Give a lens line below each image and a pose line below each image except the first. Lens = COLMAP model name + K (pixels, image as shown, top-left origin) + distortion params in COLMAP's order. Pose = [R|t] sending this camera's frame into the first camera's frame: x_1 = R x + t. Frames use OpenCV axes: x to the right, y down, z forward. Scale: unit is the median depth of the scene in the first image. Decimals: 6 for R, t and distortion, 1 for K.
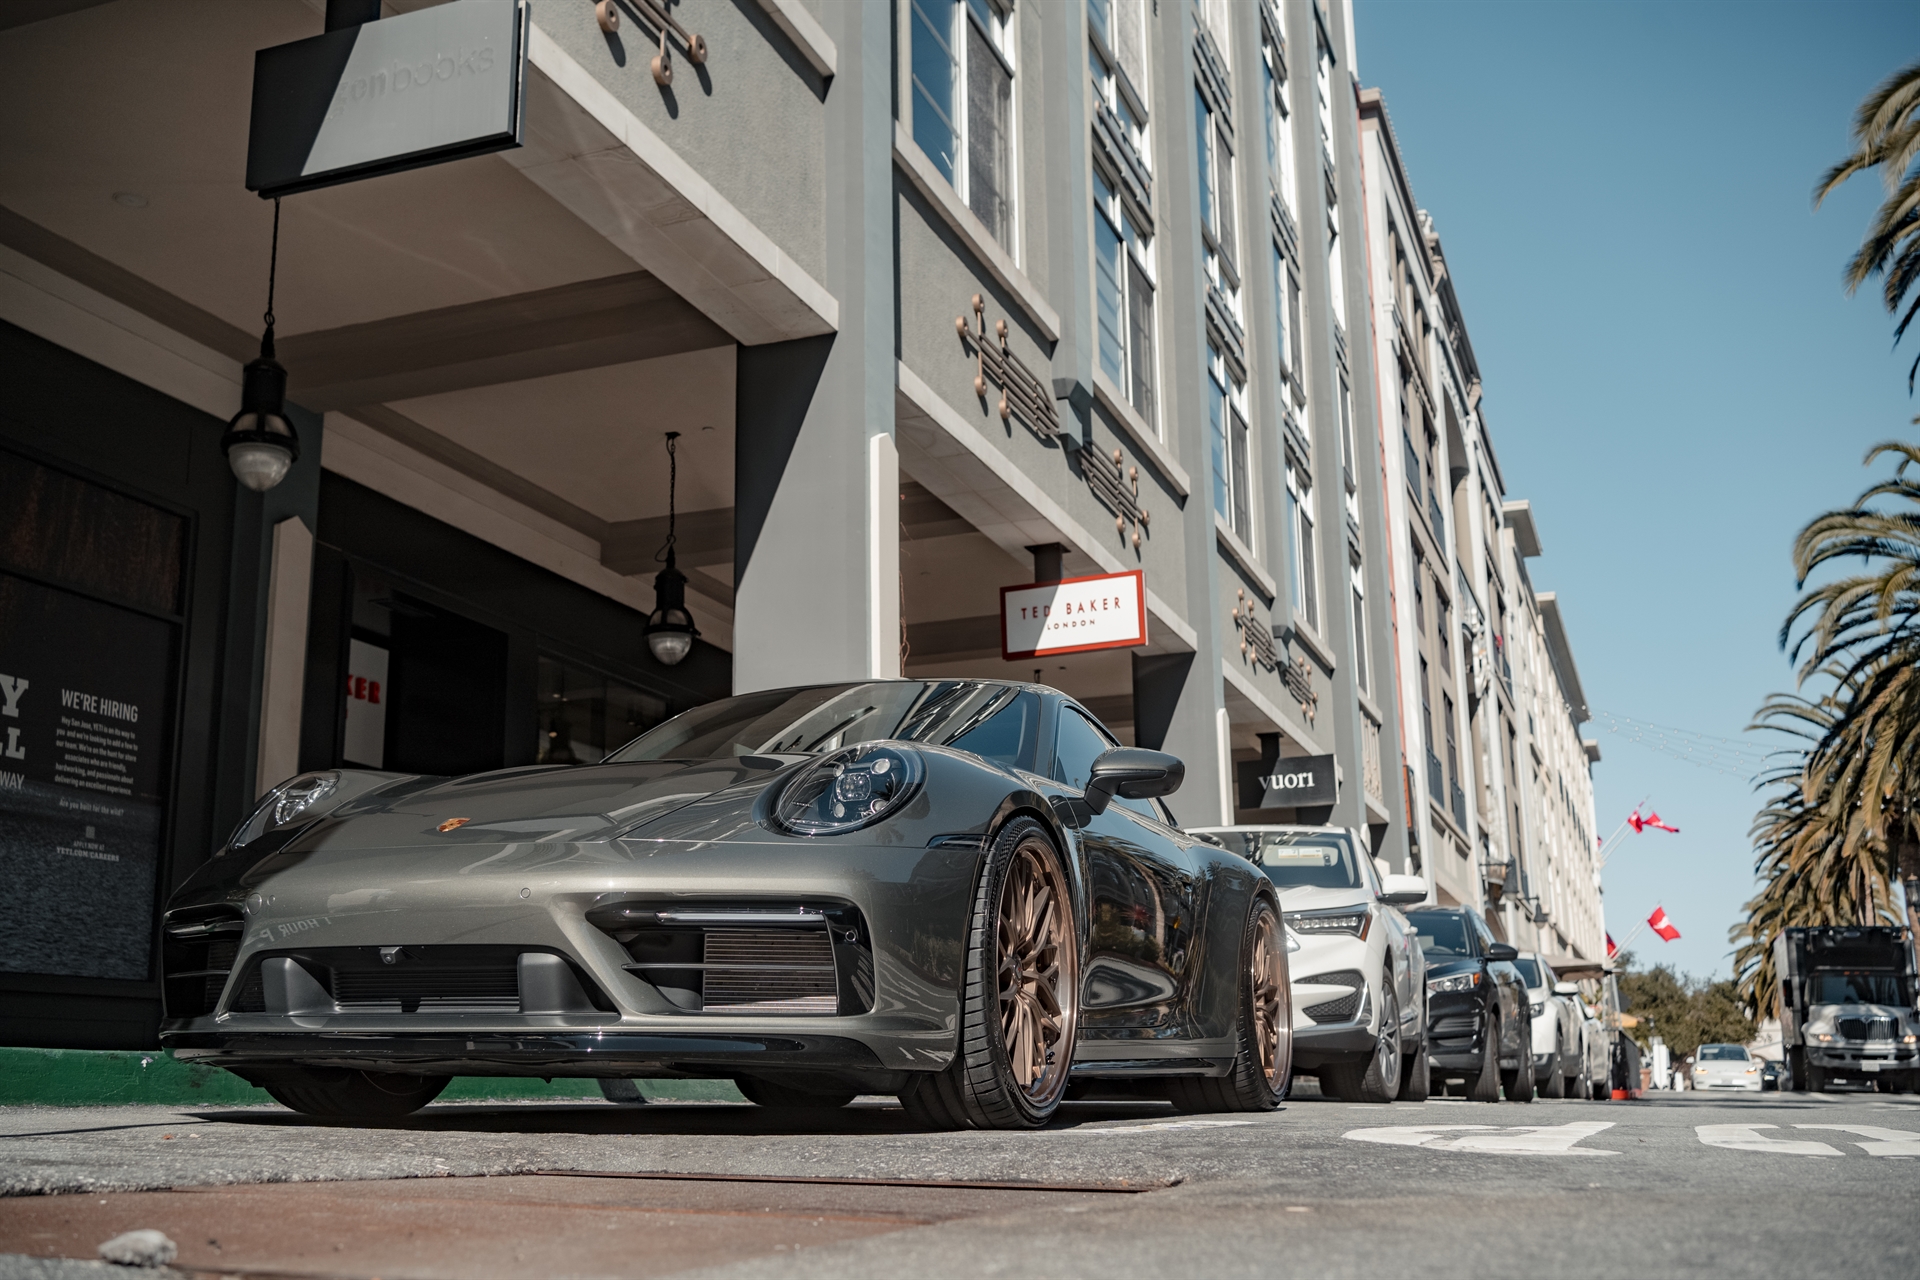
lens RADIAL K [[1956.9, 0, 950.2], [0, 1956.9, 630.2], [0, 0, 1]] dist [-0.002504, 0.019069]
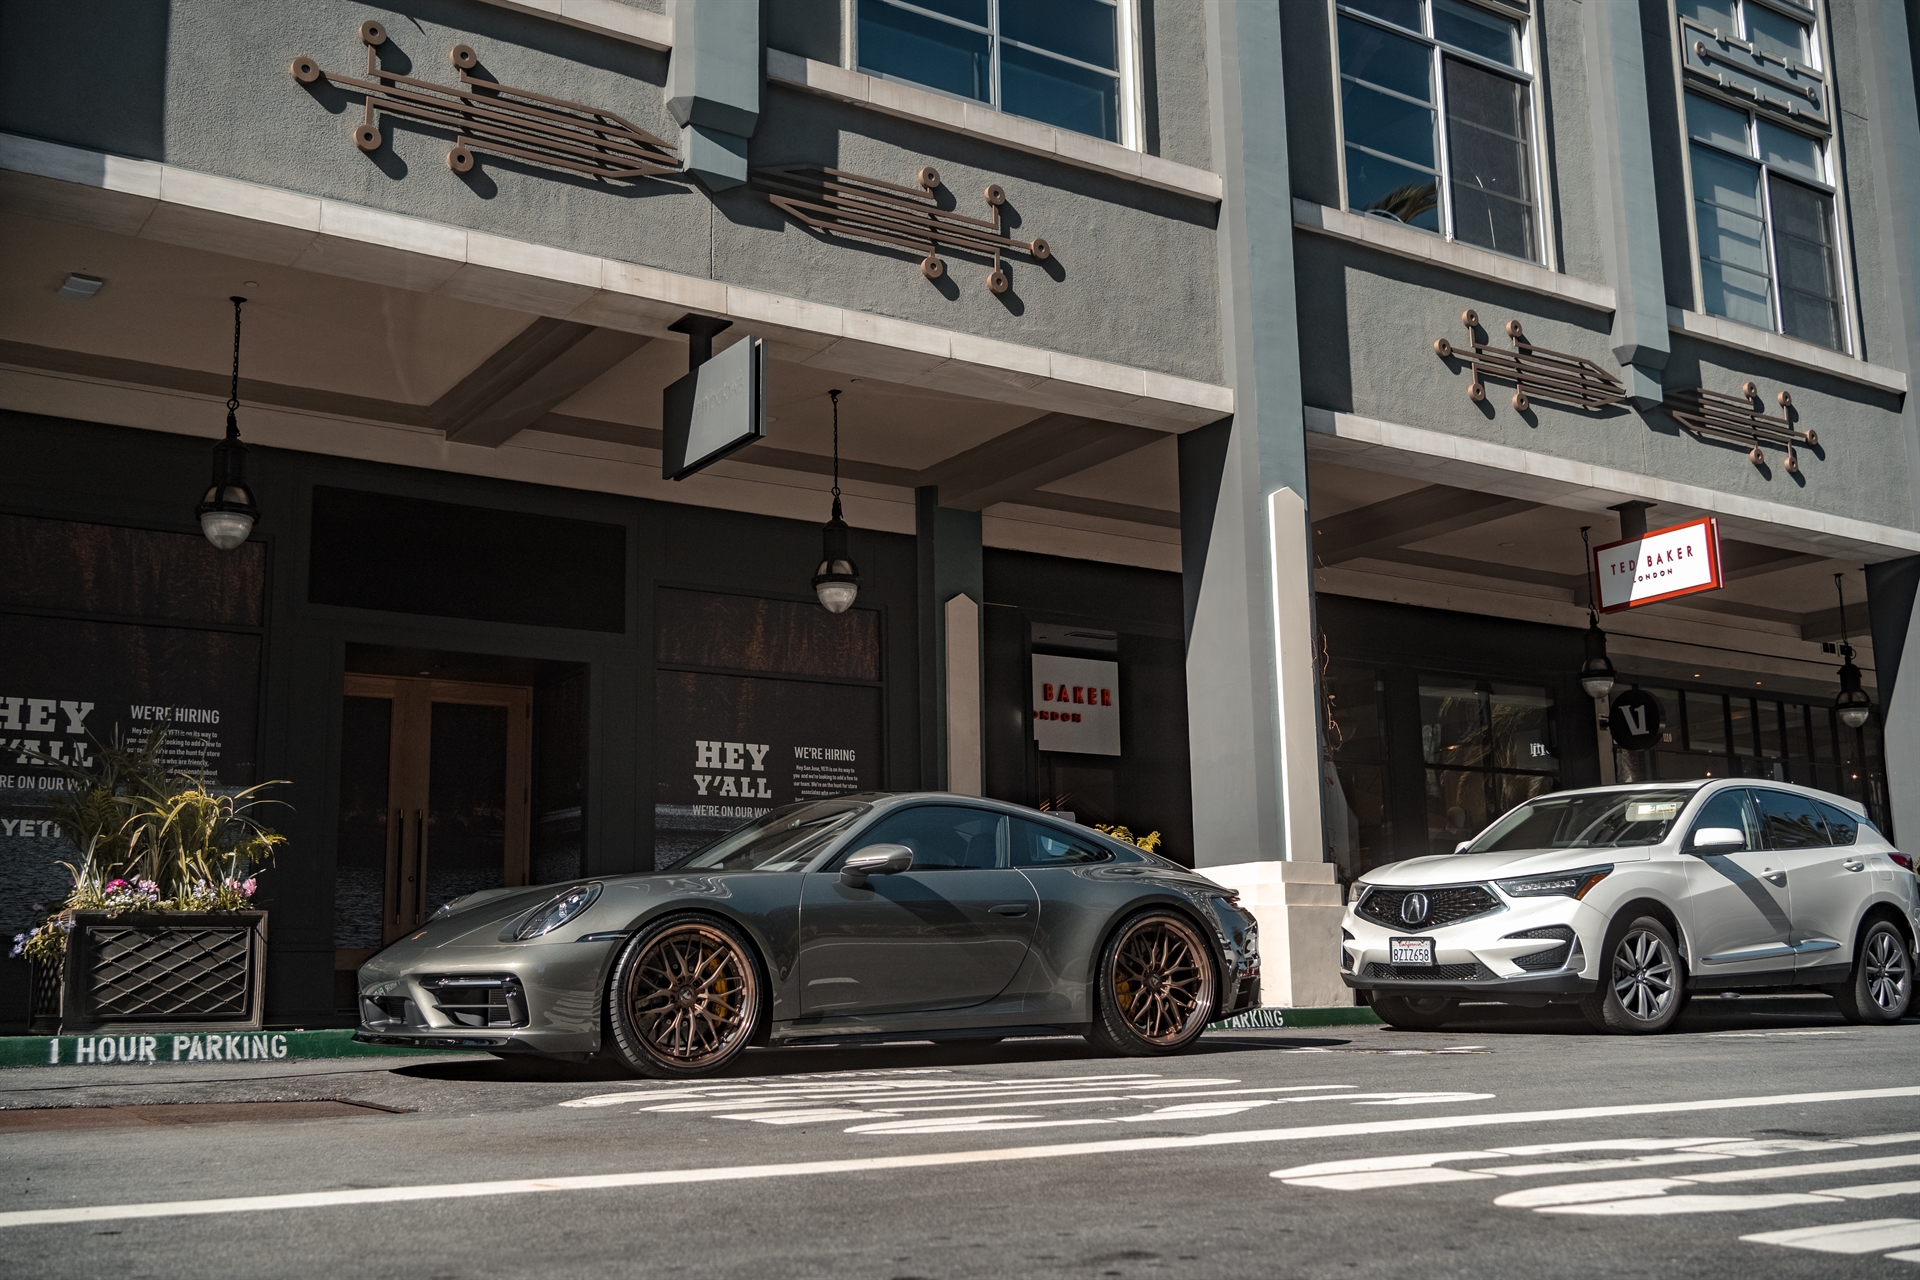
lens RADIAL K [[1956.9, 0, 950.2], [0, 1956.9, 630.2], [0, 0, 1]] dist [-0.002504, 0.019069]
pose [[0.810896, -0.110748, -0.574615, 0.388132], [0.144440, 0.989426, 0.013136, -0.046148], [0.567085, -0.093649, 0.818318, -0.104527]]
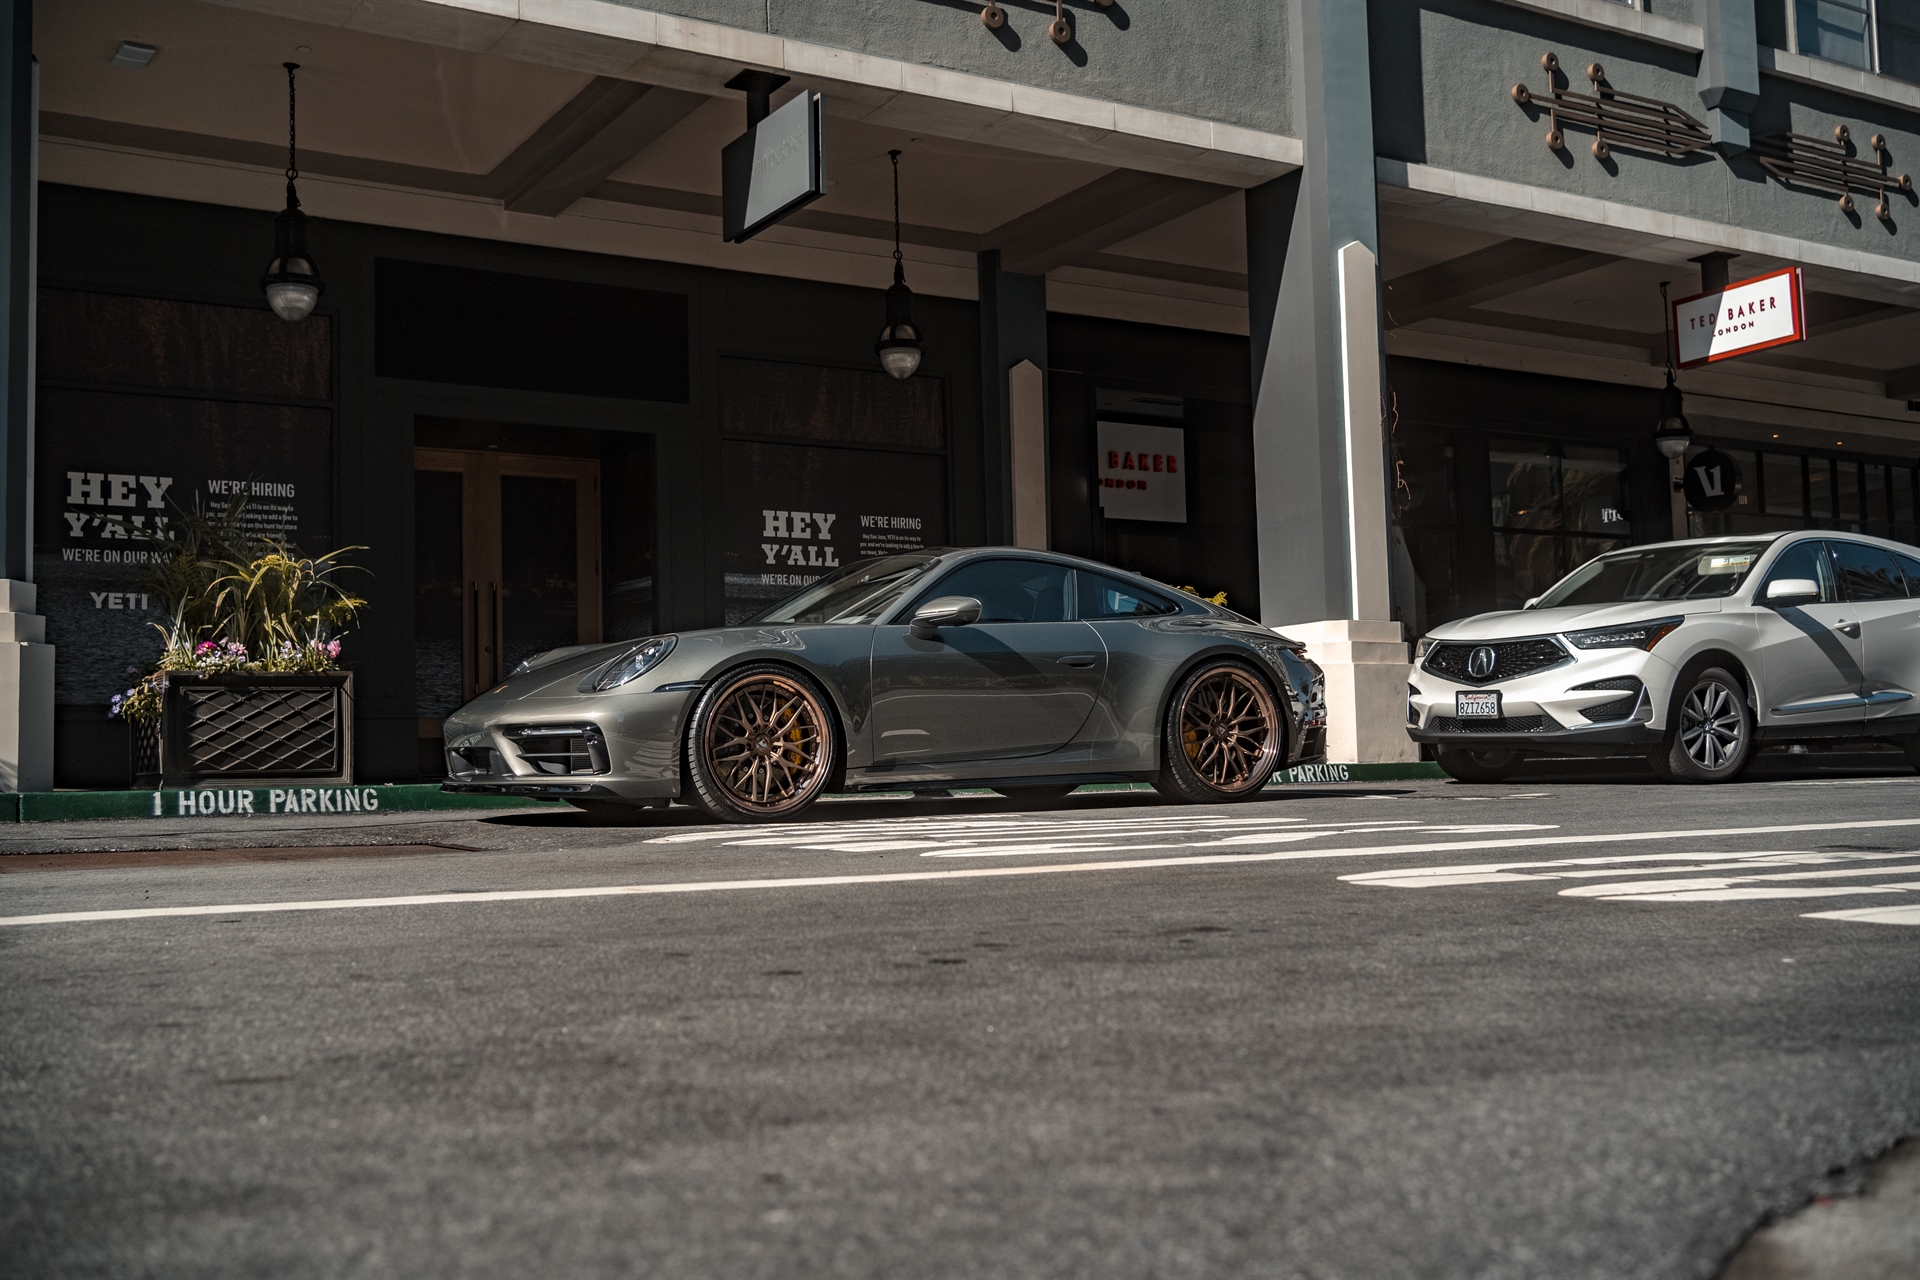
lens RADIAL K [[1956.6, 0, 941.7], [0, 1956.6, 639.6], [0, 0, 1]] dist [-0.002881, 0.025556]
pose [[0.787858, -0.051832, -0.613672, 0.388066], [0.159367, 0.979670, 0.121858, -0.037905], [0.594879, -0.193806, 0.780101, -0.108399]]
